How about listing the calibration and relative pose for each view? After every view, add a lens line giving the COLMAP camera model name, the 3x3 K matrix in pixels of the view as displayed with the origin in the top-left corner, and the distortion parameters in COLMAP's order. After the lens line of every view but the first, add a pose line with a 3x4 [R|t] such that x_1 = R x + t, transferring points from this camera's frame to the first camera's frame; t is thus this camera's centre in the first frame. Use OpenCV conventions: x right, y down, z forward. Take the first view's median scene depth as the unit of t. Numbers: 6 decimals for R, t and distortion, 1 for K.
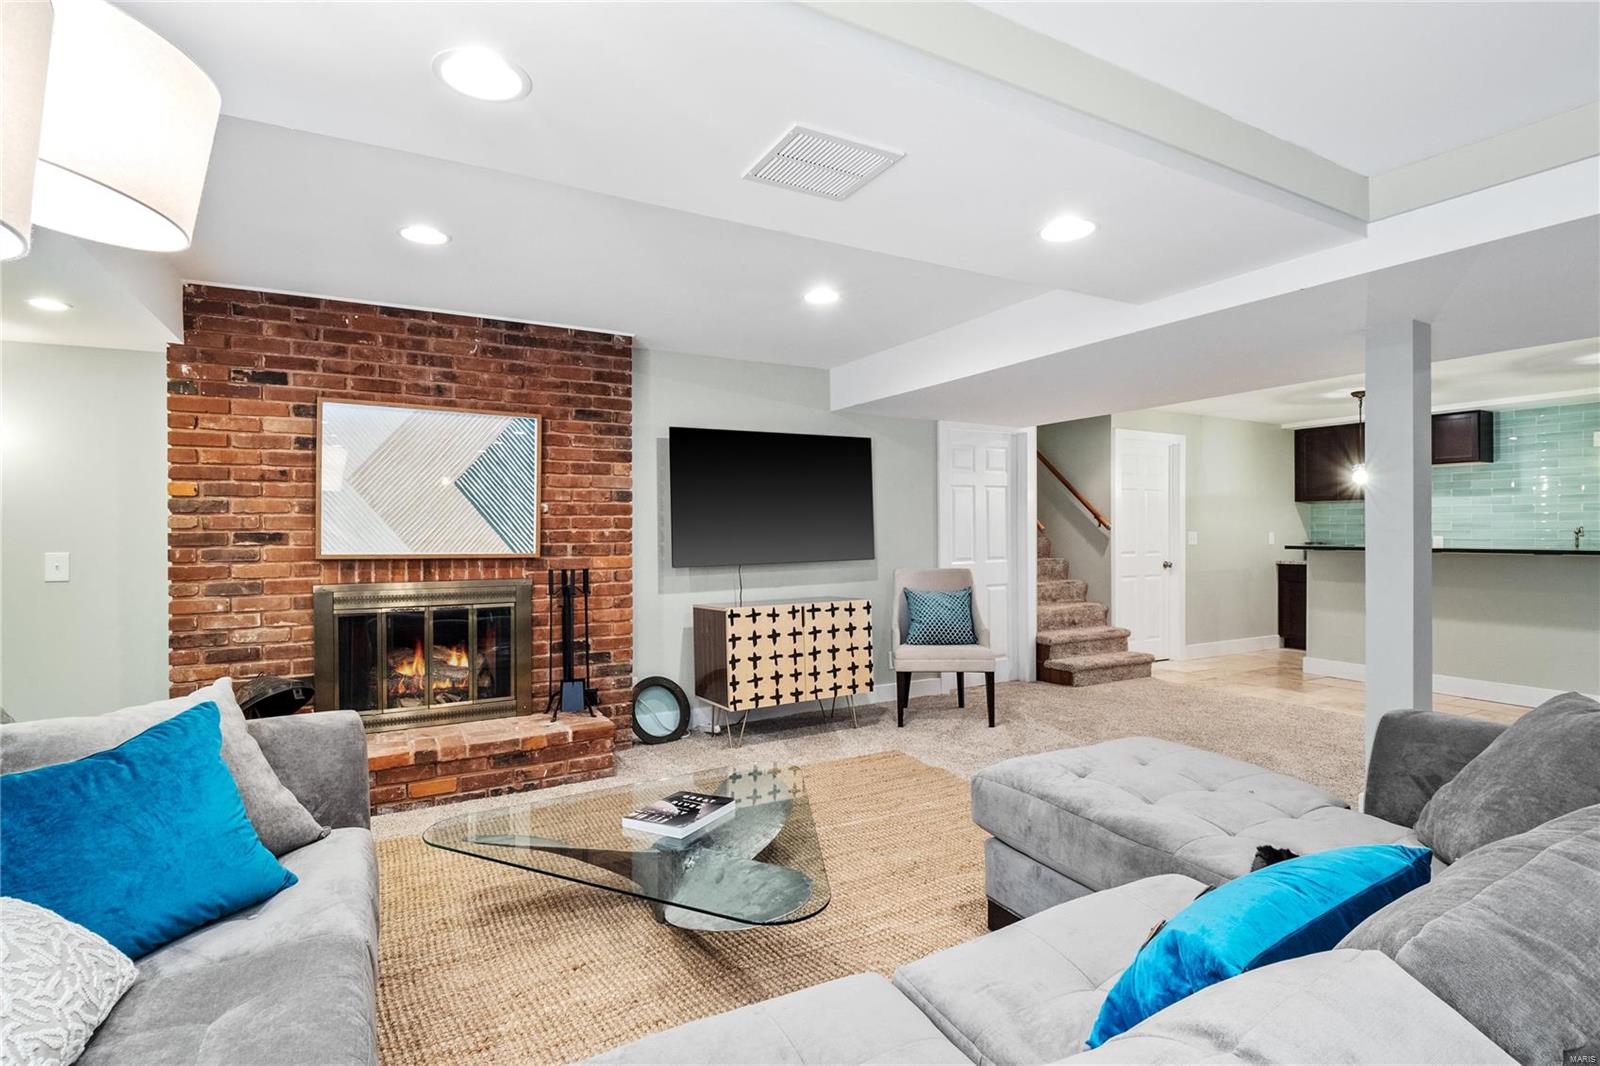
lens RADIAL K [[767.5, 0, 795.3], [0, 767.5, 531.6], [0, 0, 1]] dist [-0.017571, 0.000114]
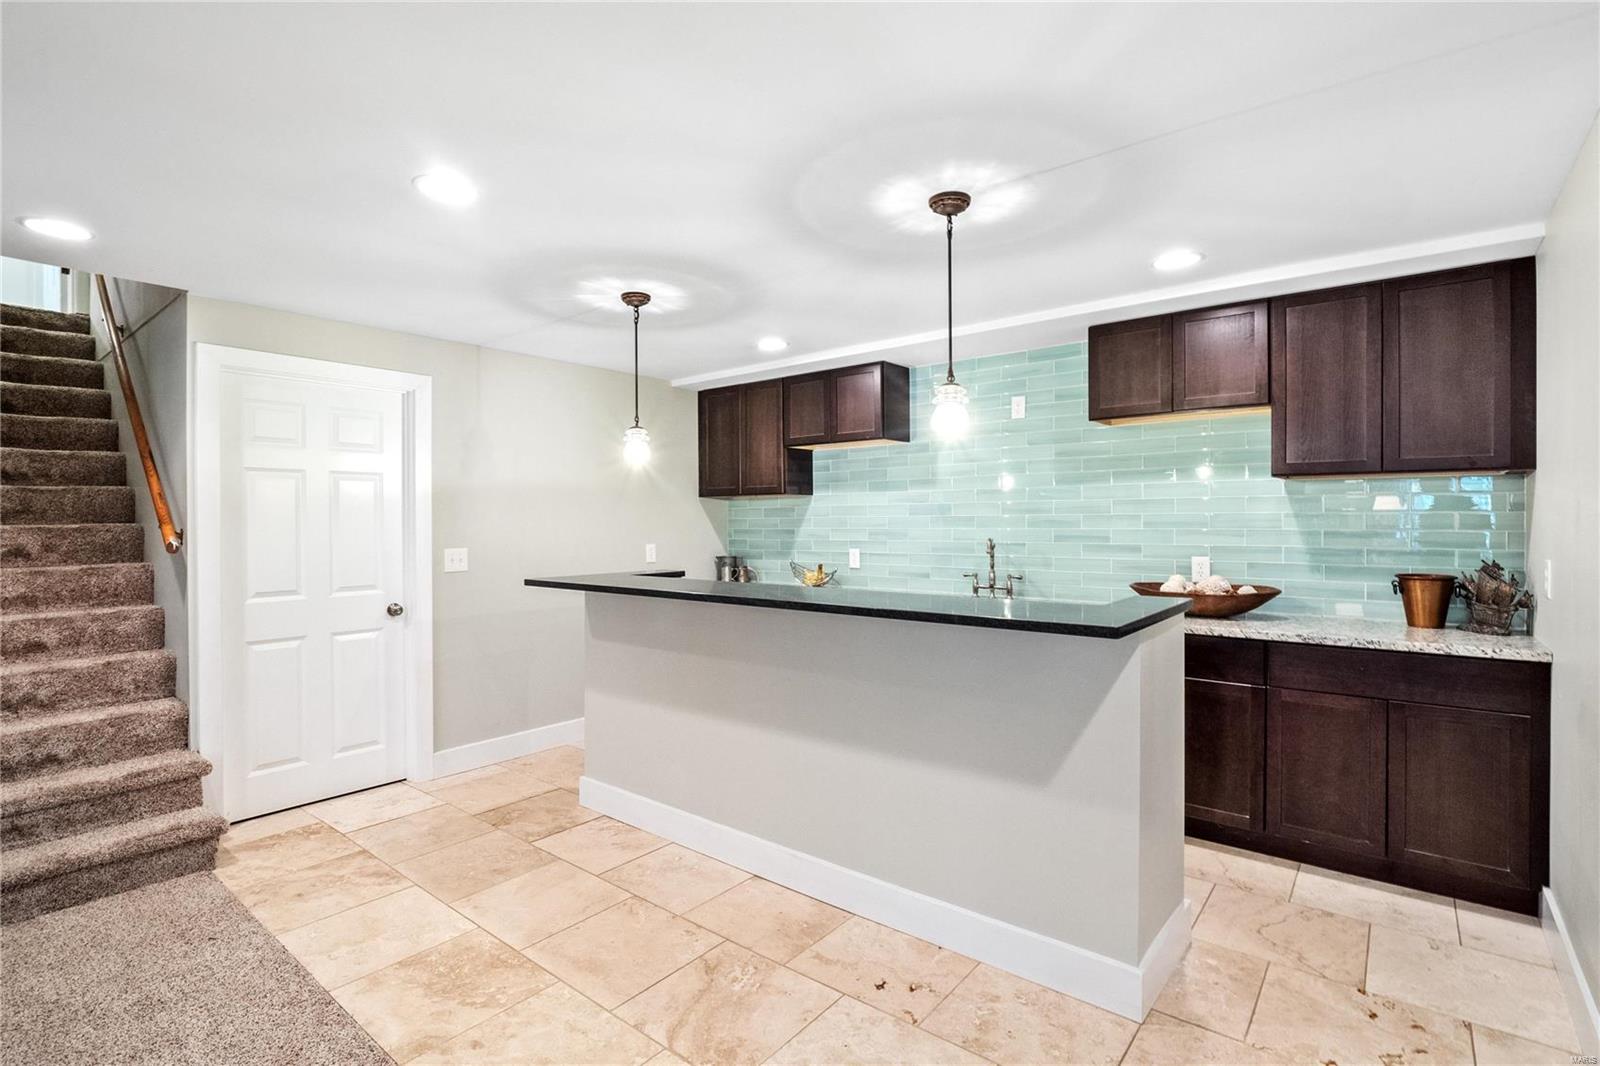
lens RADIAL K [[767.5, 0, 795.1], [0, 767.5, 533.4], [0, 0, 1]] dist [-0.017571, 0.000114]
pose [[0.925960, -0.008967, 0.377516, 0.552681], [0.006091, 0.999943, 0.008812, -0.015198], [-0.377573, -0.005860, 0.925961, 0.388971]]
